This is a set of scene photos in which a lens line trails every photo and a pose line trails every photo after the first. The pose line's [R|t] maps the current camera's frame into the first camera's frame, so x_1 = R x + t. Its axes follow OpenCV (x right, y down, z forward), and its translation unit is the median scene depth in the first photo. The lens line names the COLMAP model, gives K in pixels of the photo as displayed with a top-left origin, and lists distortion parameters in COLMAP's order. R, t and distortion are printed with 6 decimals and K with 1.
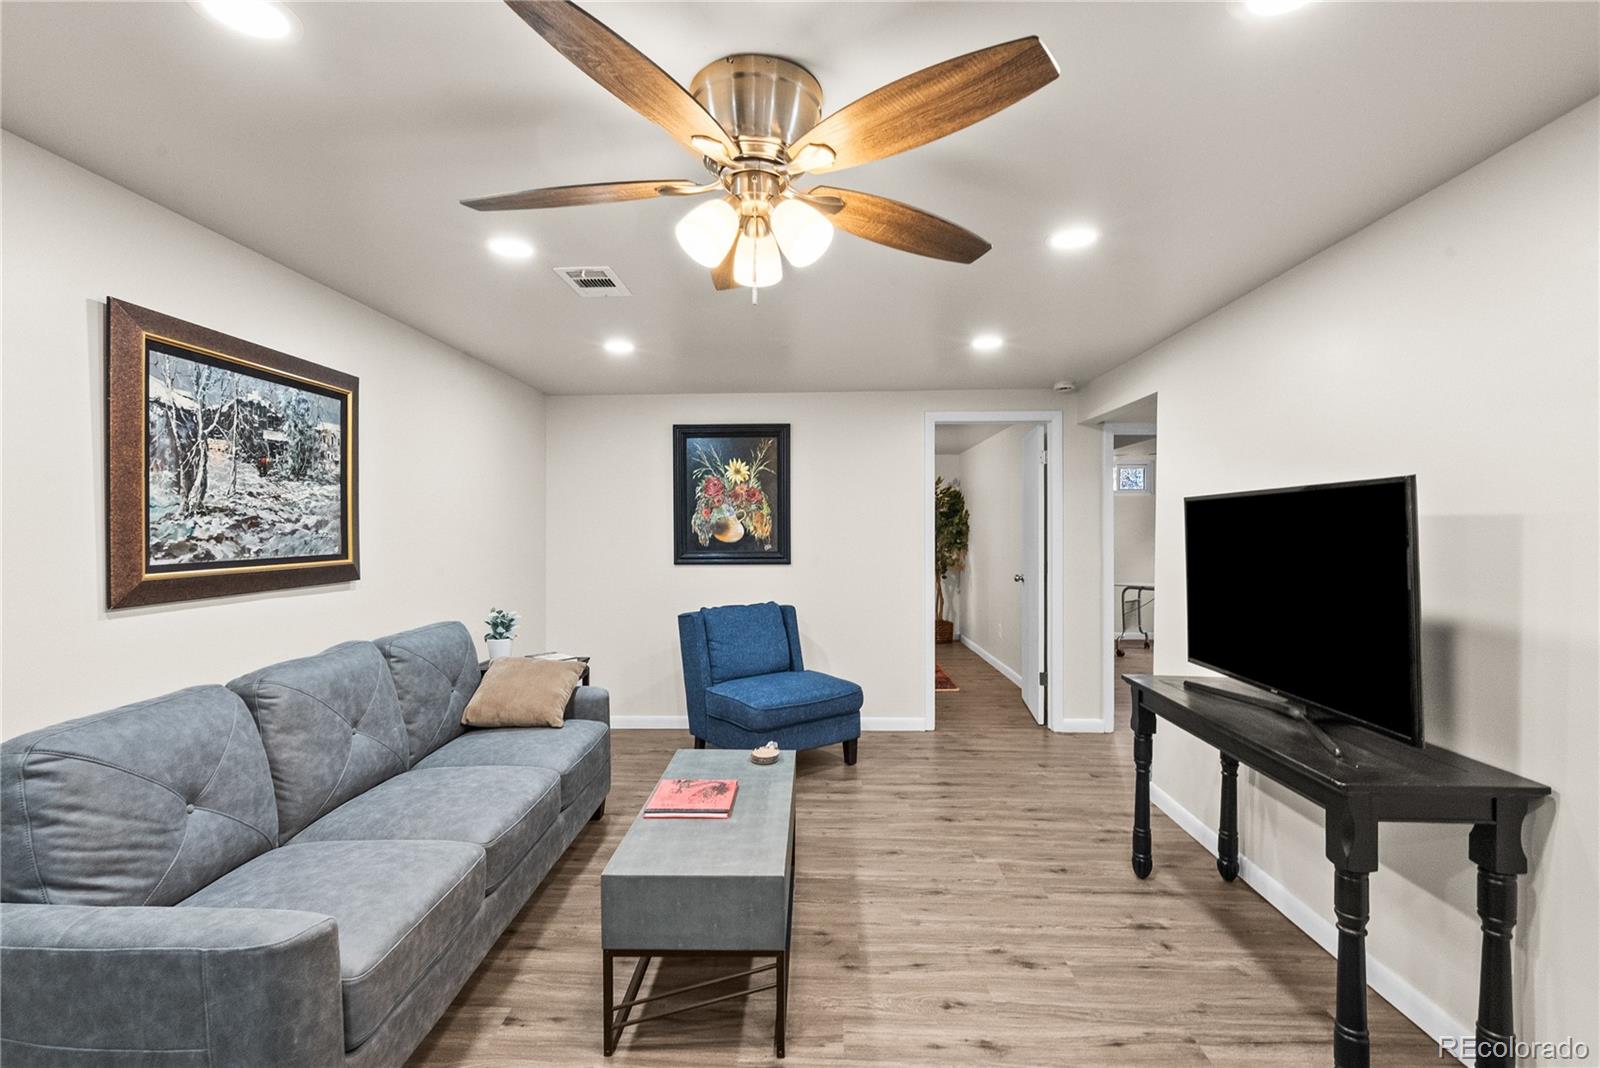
lens RADIAL K [[724.5, 0, 808.6], [0, 724.5, 531.0], [0, 0, 1]] dist [-0.002934, 0.002628]
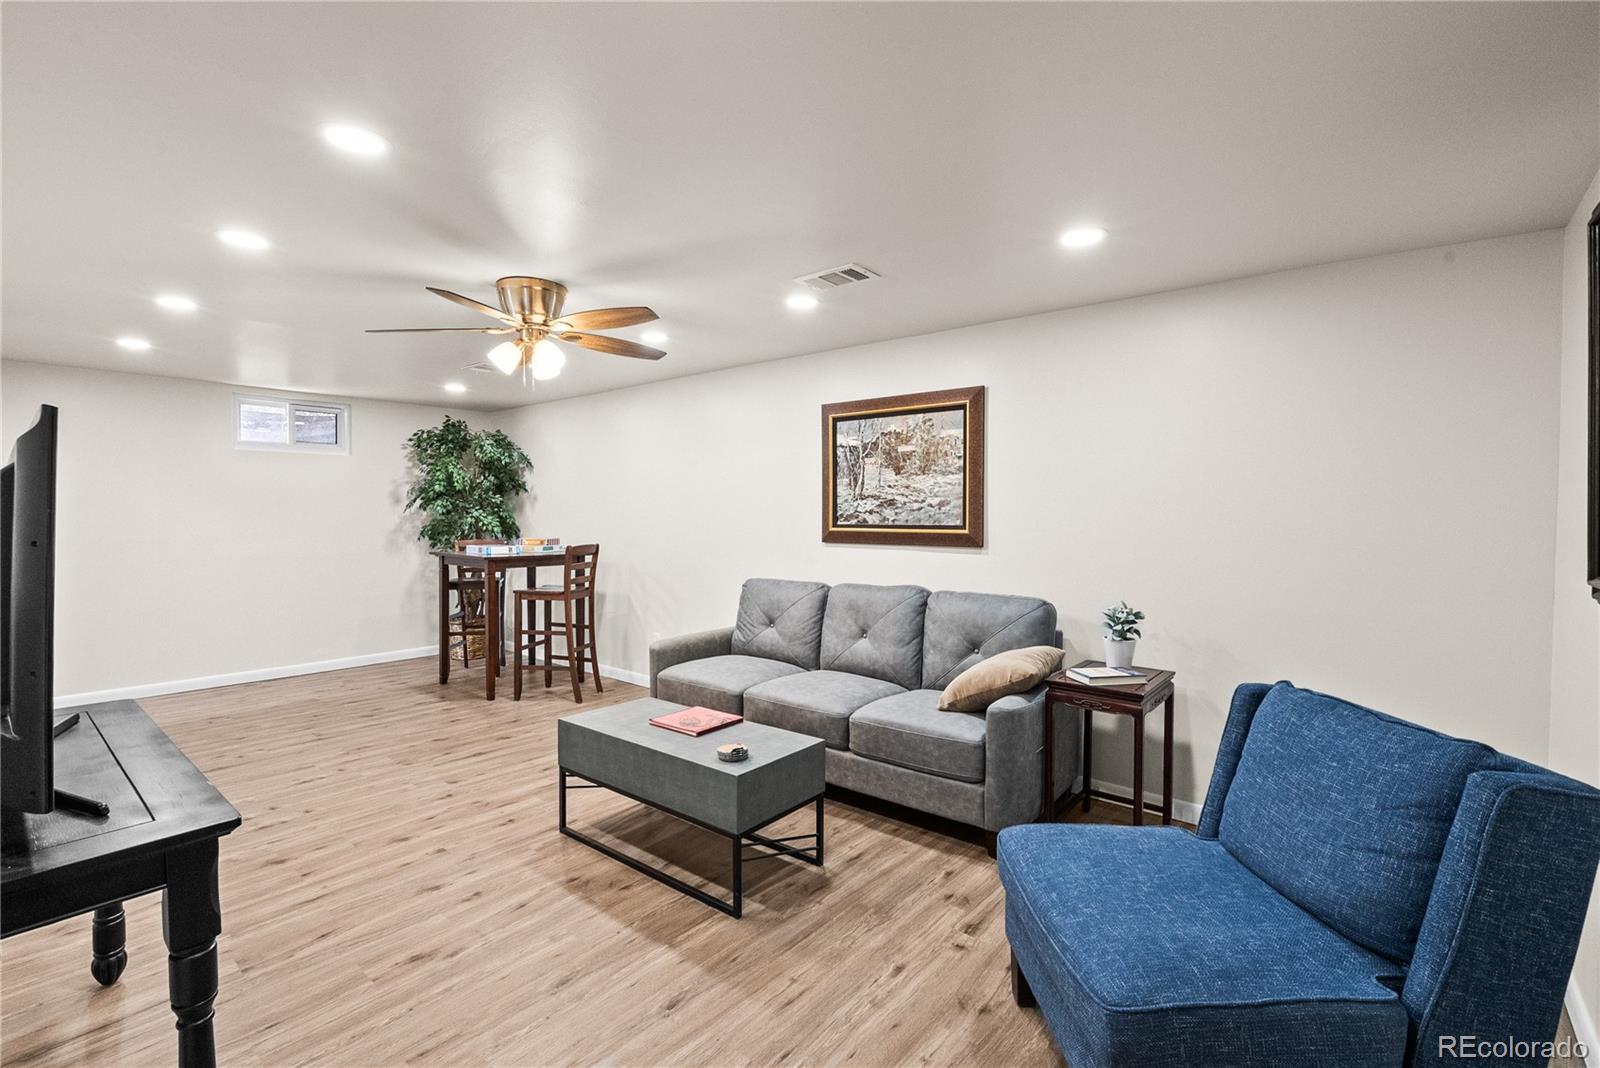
lens RADIAL K [[724.5, 0, 791.1], [0, 724.5, 529.5], [0, 0, 1]] dist [-0.002934, 0.002628]
pose [[-0.631975, 0.015829, -0.774827, 0.691878], [-0.007236, 0.999627, 0.026324, 0.007283], [0.774955, 0.022243, -0.631625, 1.893672]]
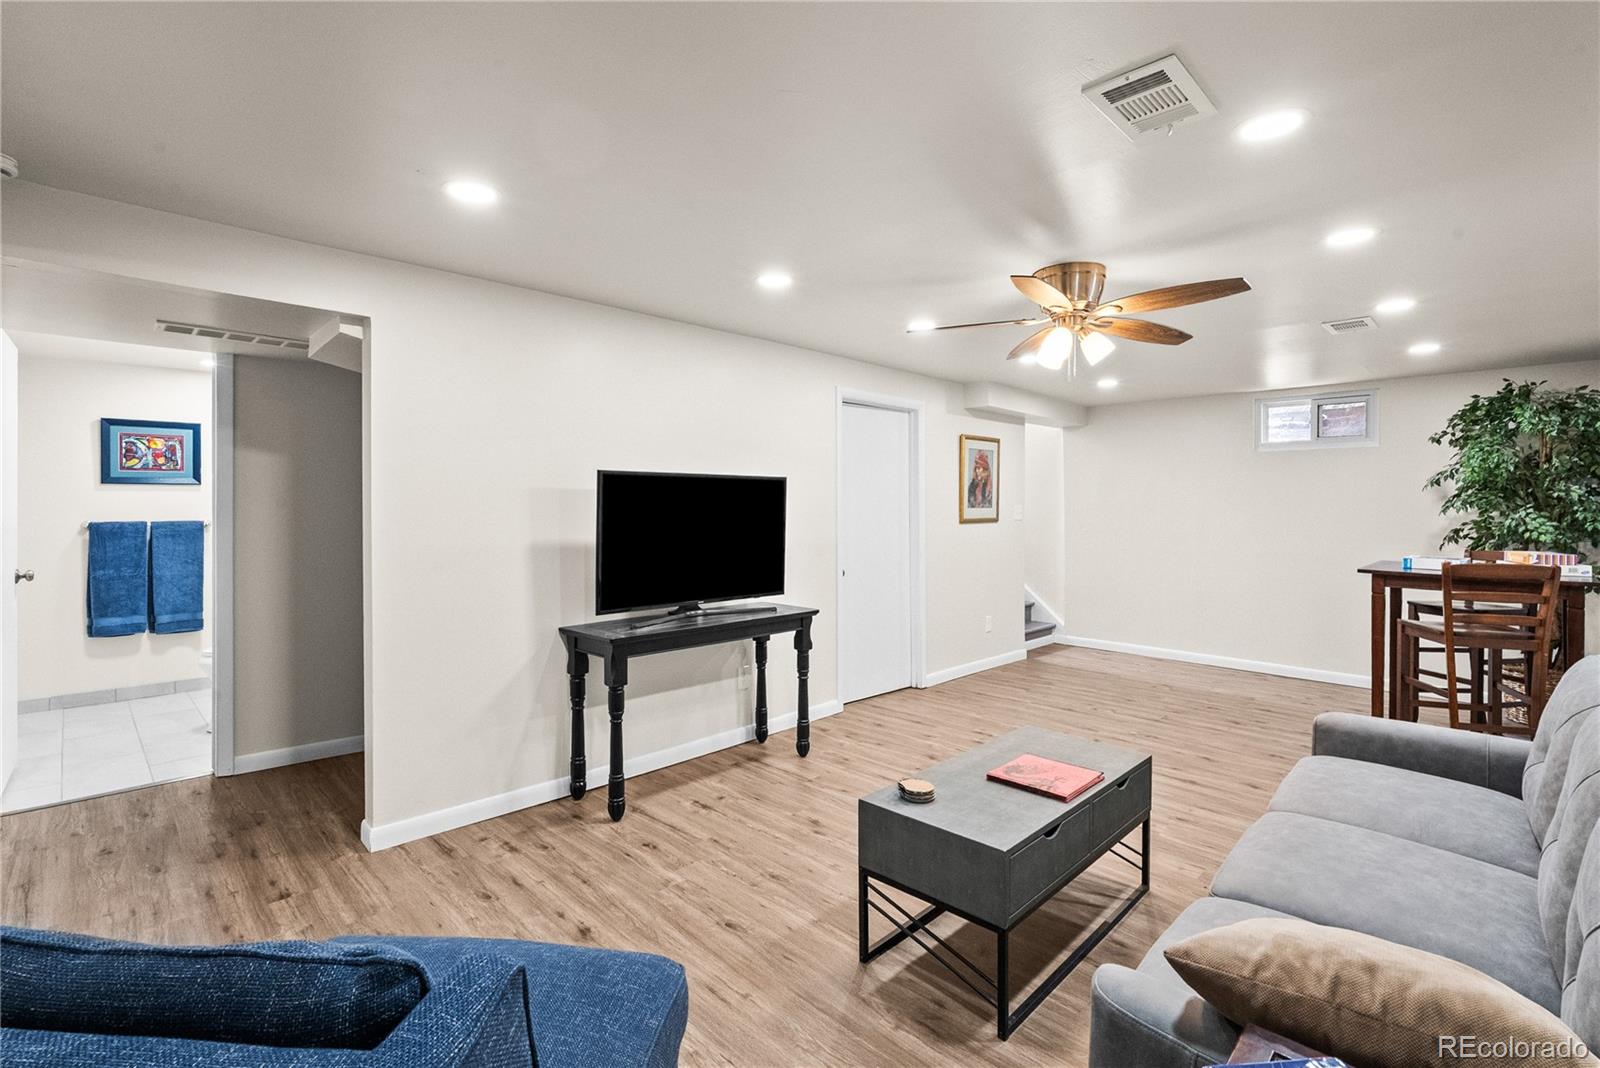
lens RADIAL K [[724.5, 0, 802.9], [0, 724.5, 507.5], [0, 0, 1]] dist [-0.002934, 0.002628]
pose [[-0.721884, -0.005259, 0.691994, -0.589300], [-0.001976, 0.999983, 0.005538, 0.004951], [-0.692011, 0.002630, -0.721882, 1.912456]]
